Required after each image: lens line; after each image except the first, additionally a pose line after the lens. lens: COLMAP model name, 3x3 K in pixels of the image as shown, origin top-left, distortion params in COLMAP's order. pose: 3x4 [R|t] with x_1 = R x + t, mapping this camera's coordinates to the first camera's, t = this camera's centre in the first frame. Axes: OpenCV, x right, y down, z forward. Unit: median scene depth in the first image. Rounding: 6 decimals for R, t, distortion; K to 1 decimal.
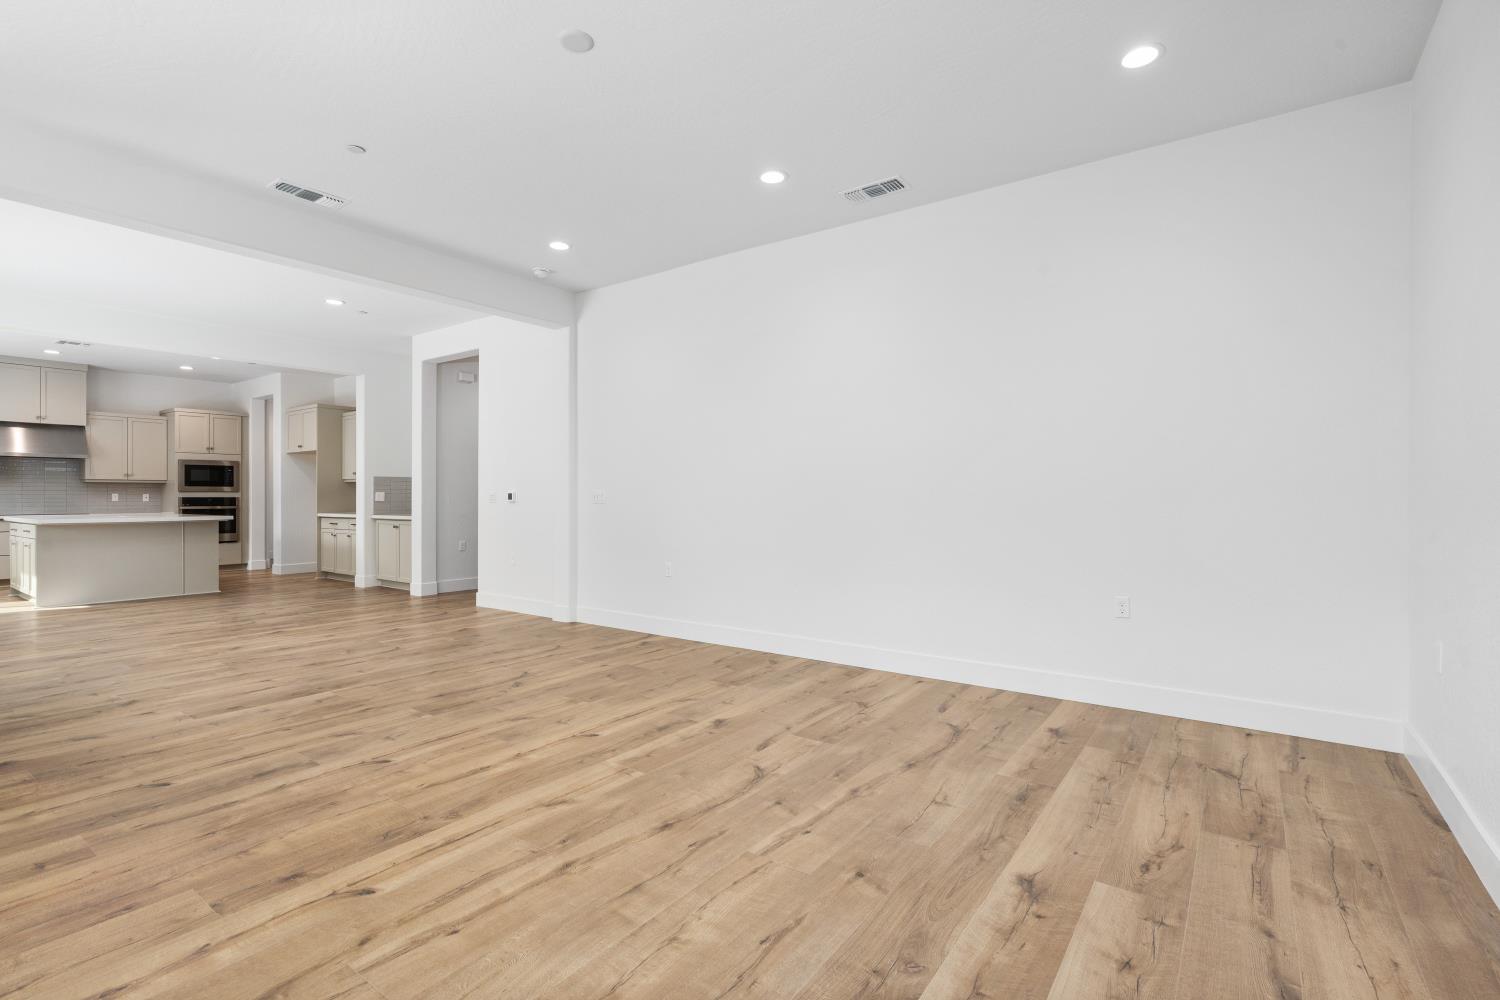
lens RADIAL K [[676.2, 0, 749.1], [0, 676.2, 498.6], [0, 0, 1]] dist [-0.011281, 0.003977]
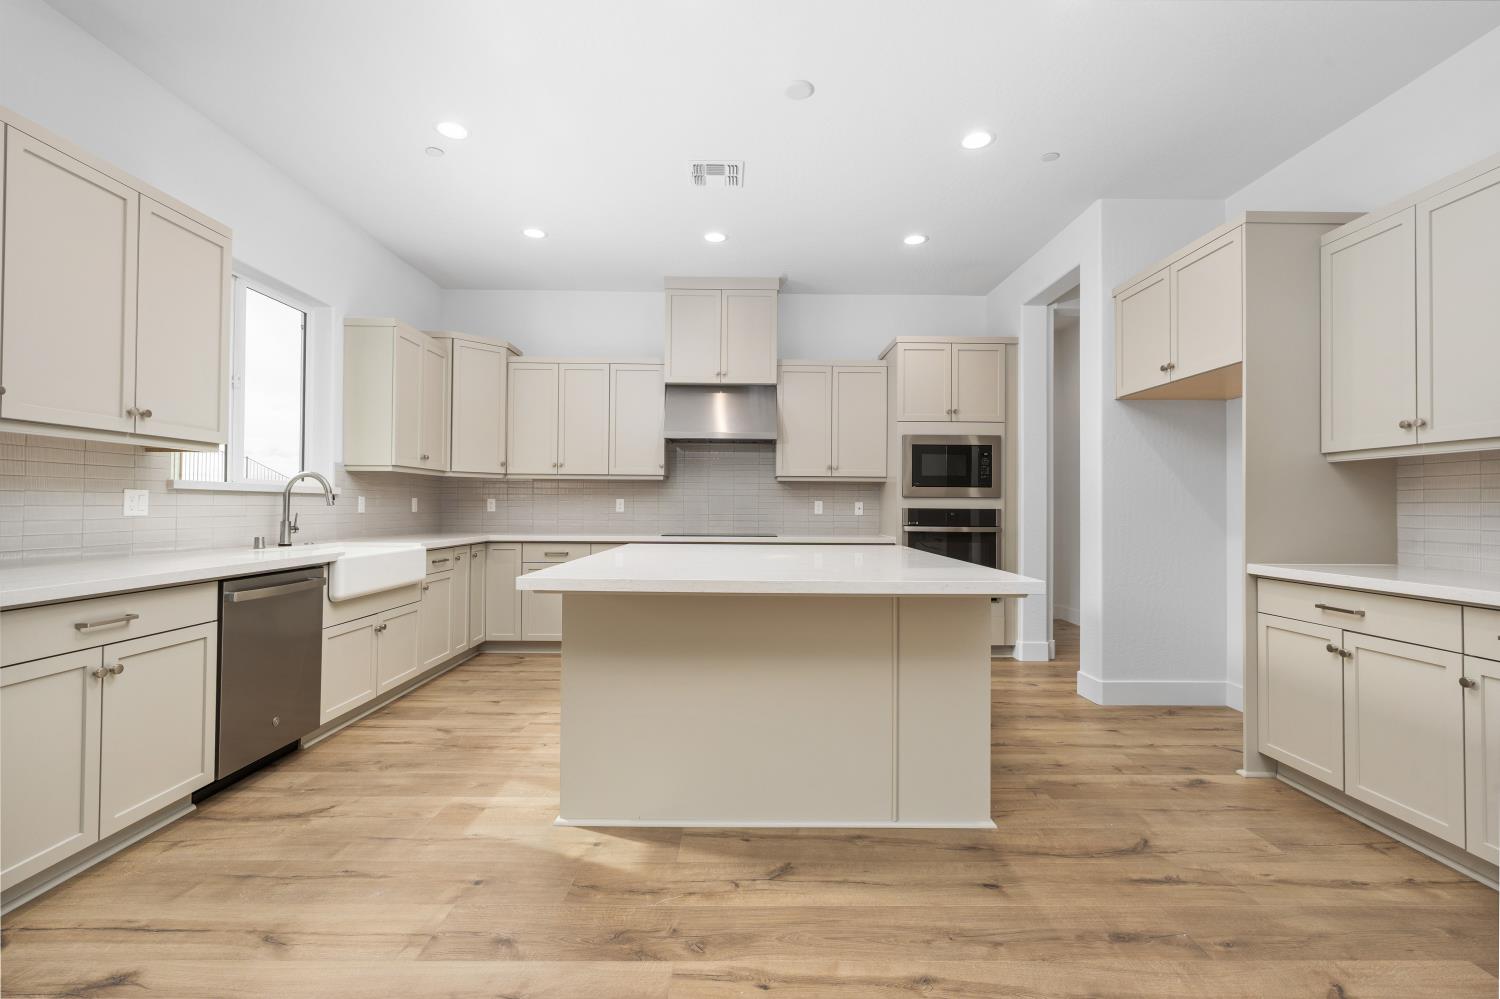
lens RADIAL K [[676.2, 0, 749.1], [0, 676.2, 499.2], [0, 0, 1]] dist [-0.011281, 0.003977]
pose [[0.592363, -0.003878, -0.805662, -0.473956], [-0.005398, 0.999947, -0.008782, -0.003699], [0.805653, 0.009551, 0.592311, 0.565929]]
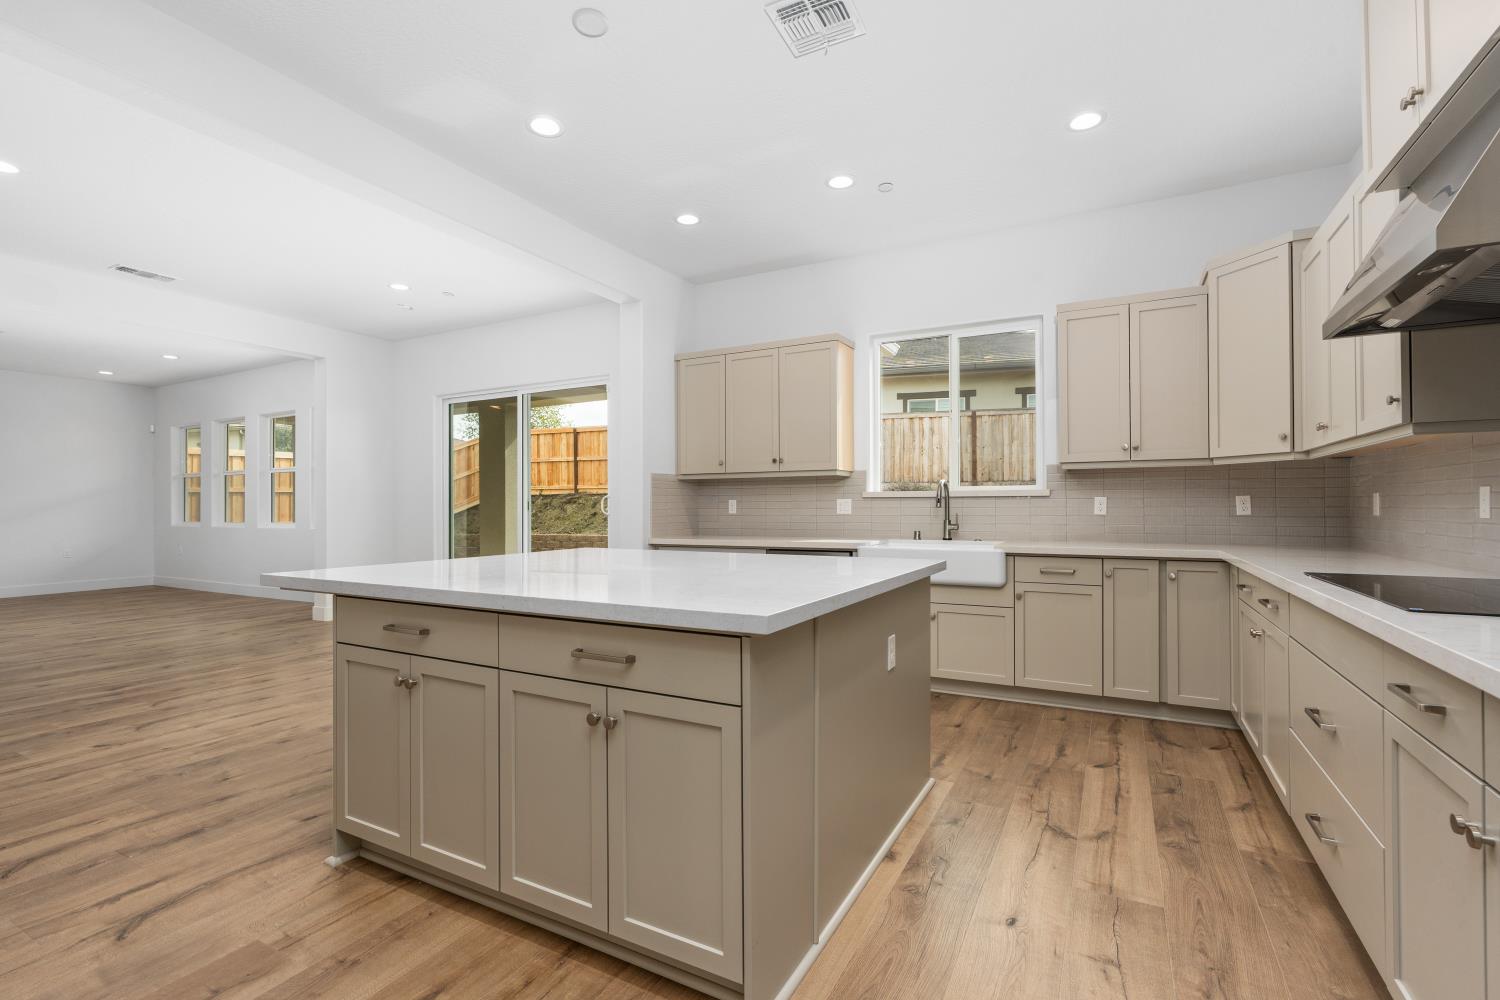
lens RADIAL K [[676.2, 0, 743.9], [0, 676.2, 498.4], [0, 0, 1]] dist [-0.011281, 0.003977]
pose [[-0.991542, 0.002992, -0.129751, -3.543154], [0.004819, 0.999894, -0.013769, 0.009403], [0.129696, -0.014278, -0.991451, 6.116170]]
